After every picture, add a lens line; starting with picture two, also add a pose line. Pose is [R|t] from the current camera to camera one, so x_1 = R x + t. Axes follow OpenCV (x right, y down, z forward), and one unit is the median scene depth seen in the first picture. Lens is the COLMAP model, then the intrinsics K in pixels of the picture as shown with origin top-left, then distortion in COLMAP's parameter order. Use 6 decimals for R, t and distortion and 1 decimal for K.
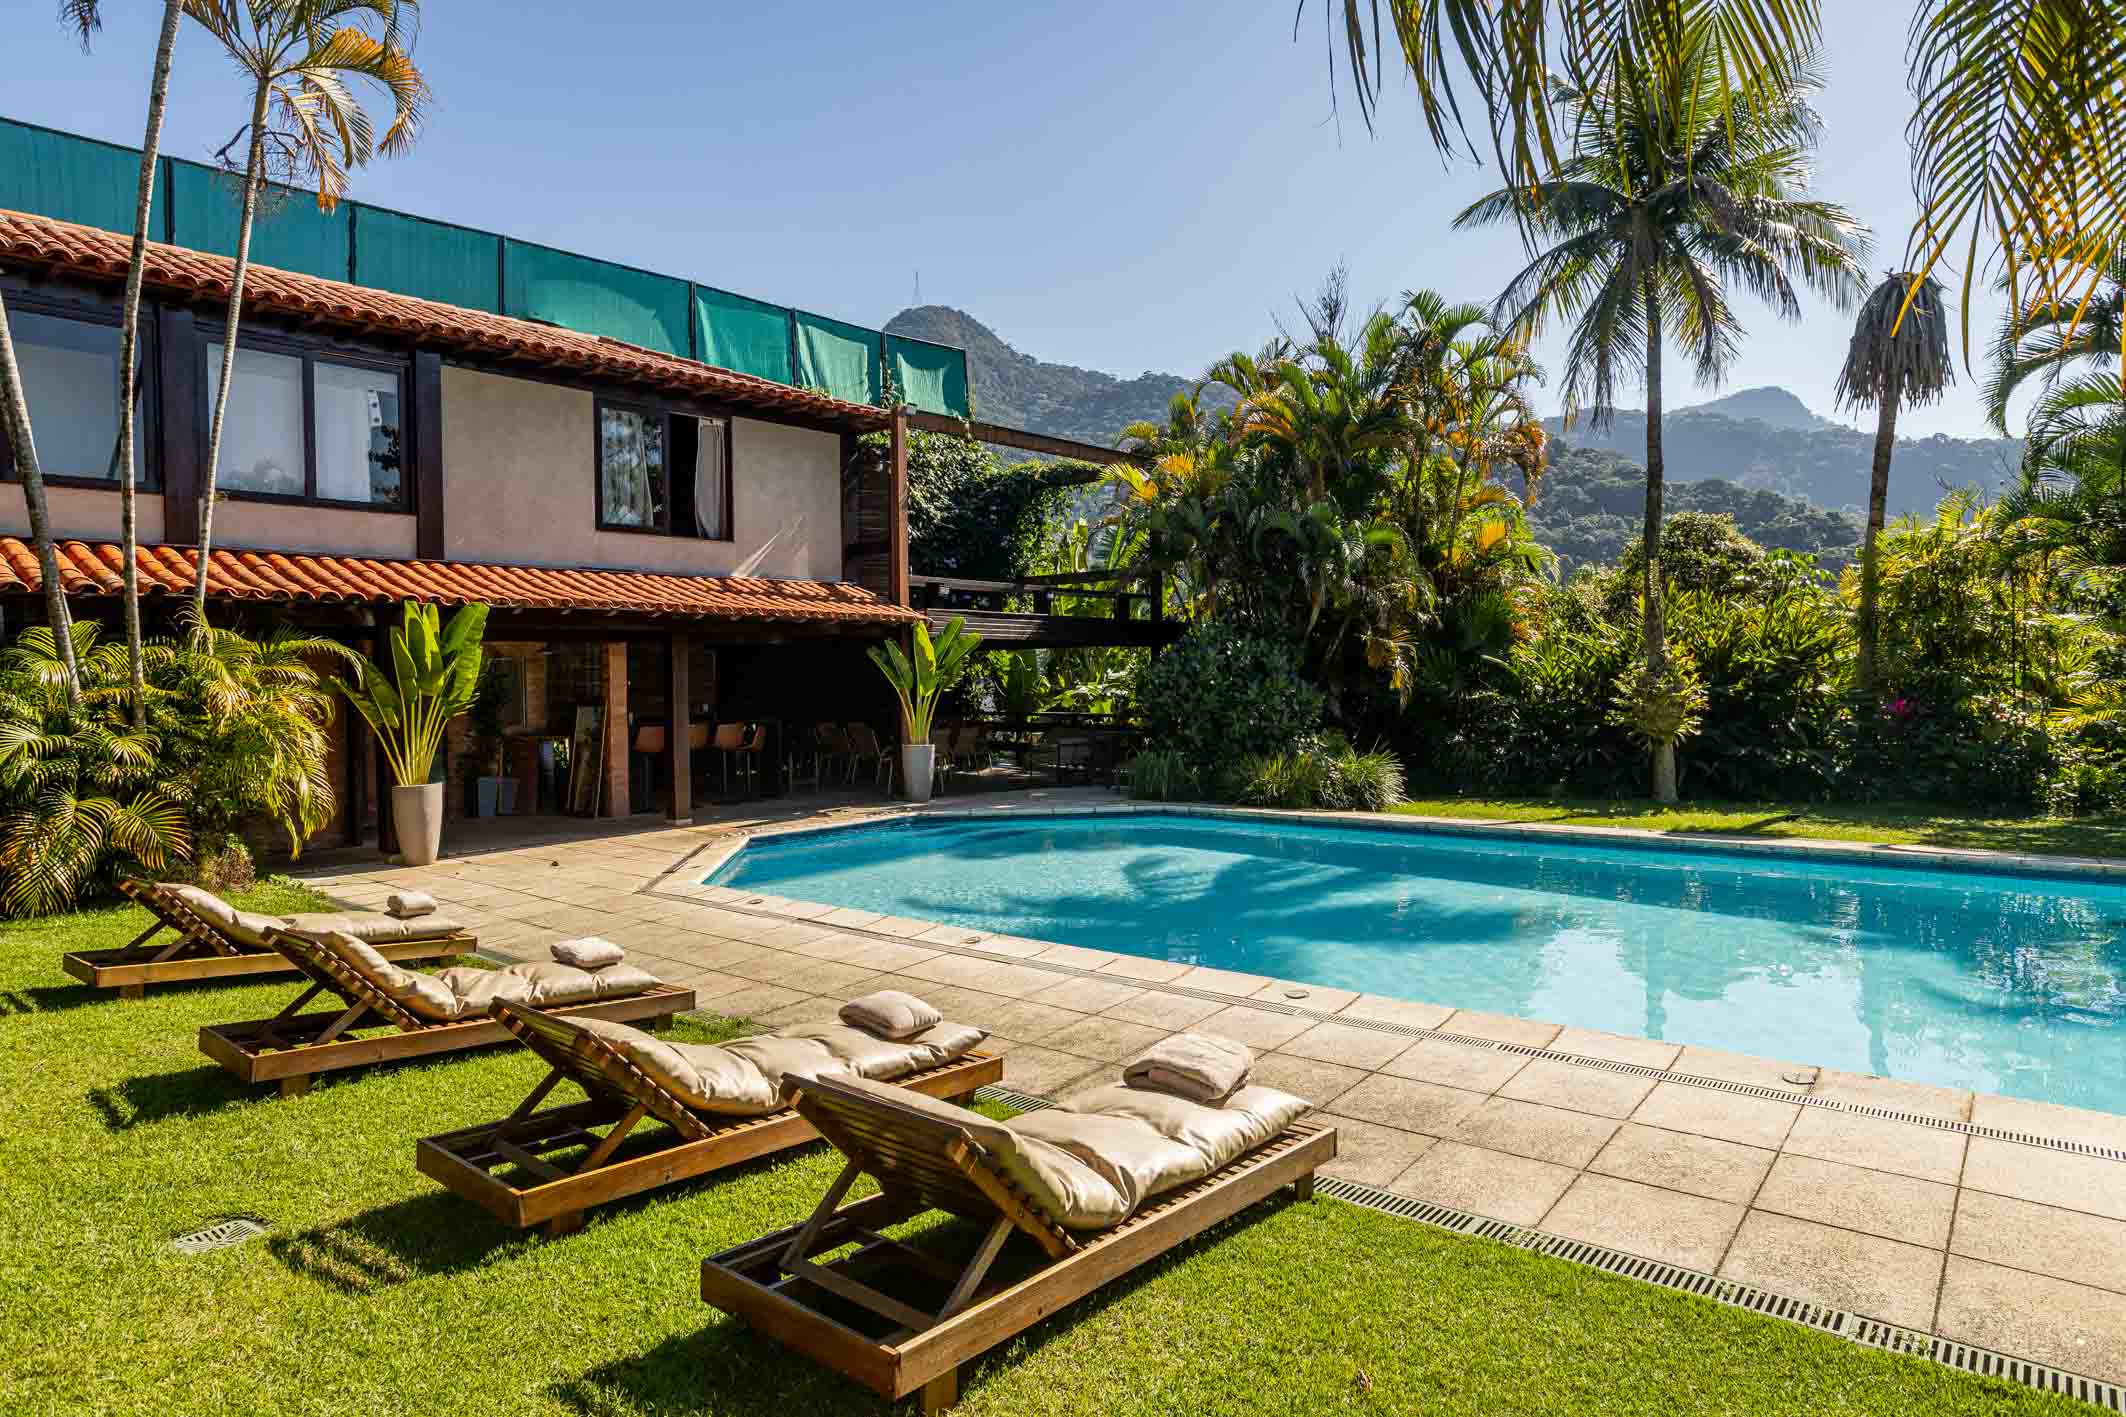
lens RADIAL K [[1229.5, 0, 1070.5], [0, 1229.5, 678.3], [0, 0, 1]] dist [0.010956, 0.000371]
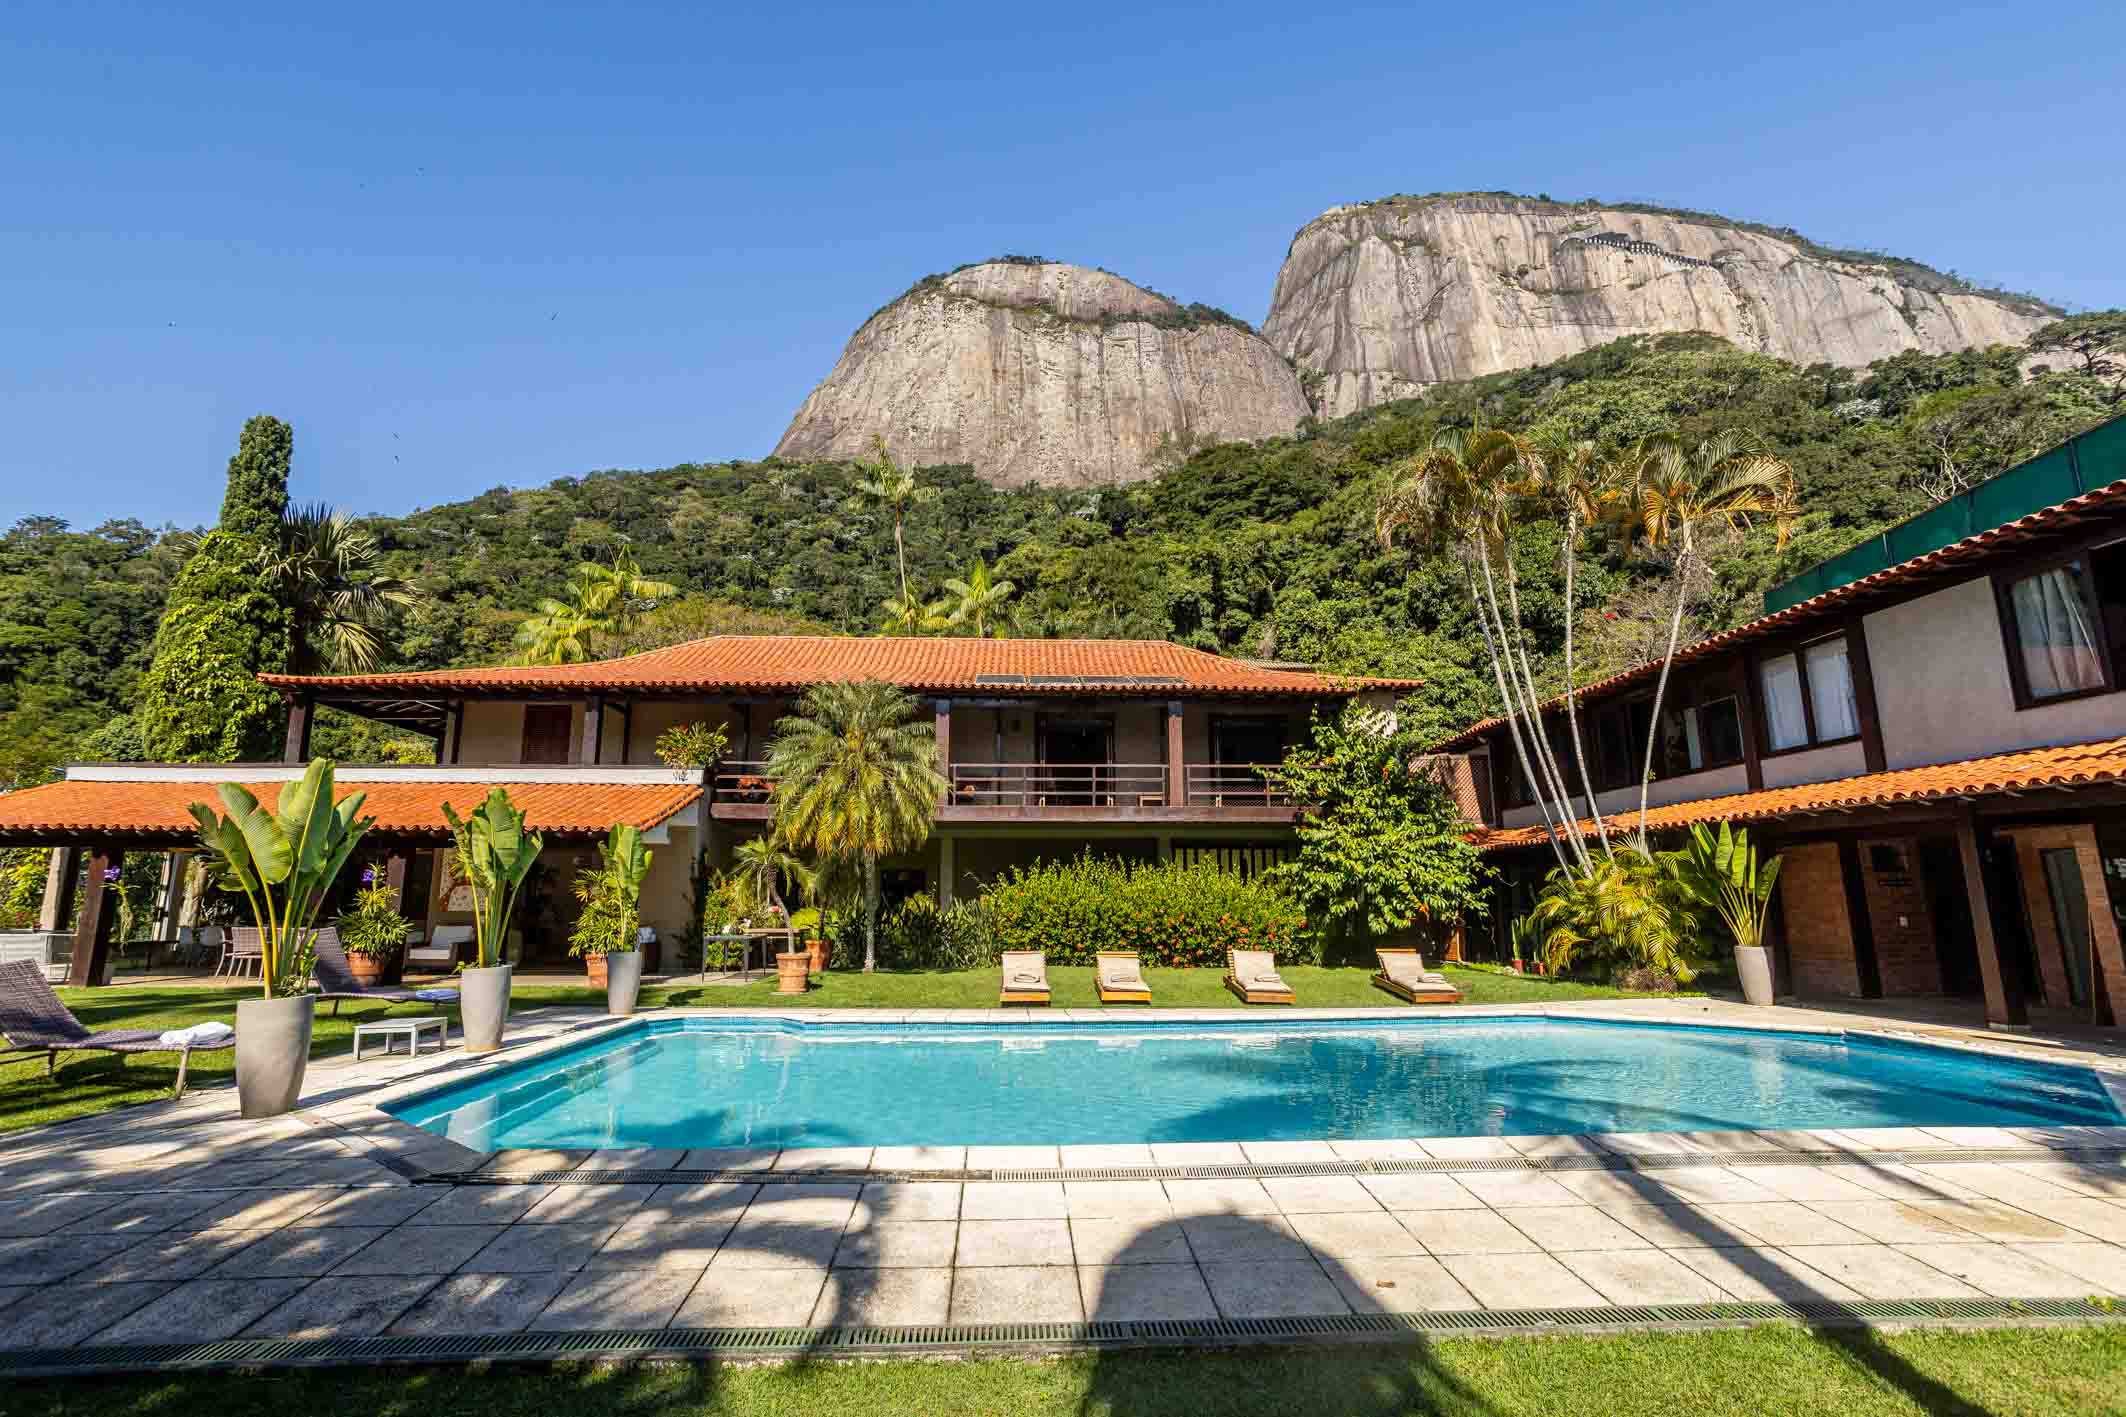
lens RADIAL K [[1048.3, 0, 1053.0], [0, 1048.3, 704.8], [0, 0, 1]] dist [-0.062837, 0.044847]
pose [[-0.749285, -0.121049, -0.651091, 0.786306], [-0.010015, 0.985112, -0.171624, 0.020959], [0.662172, -0.122074, -0.739341, 1.237503]]
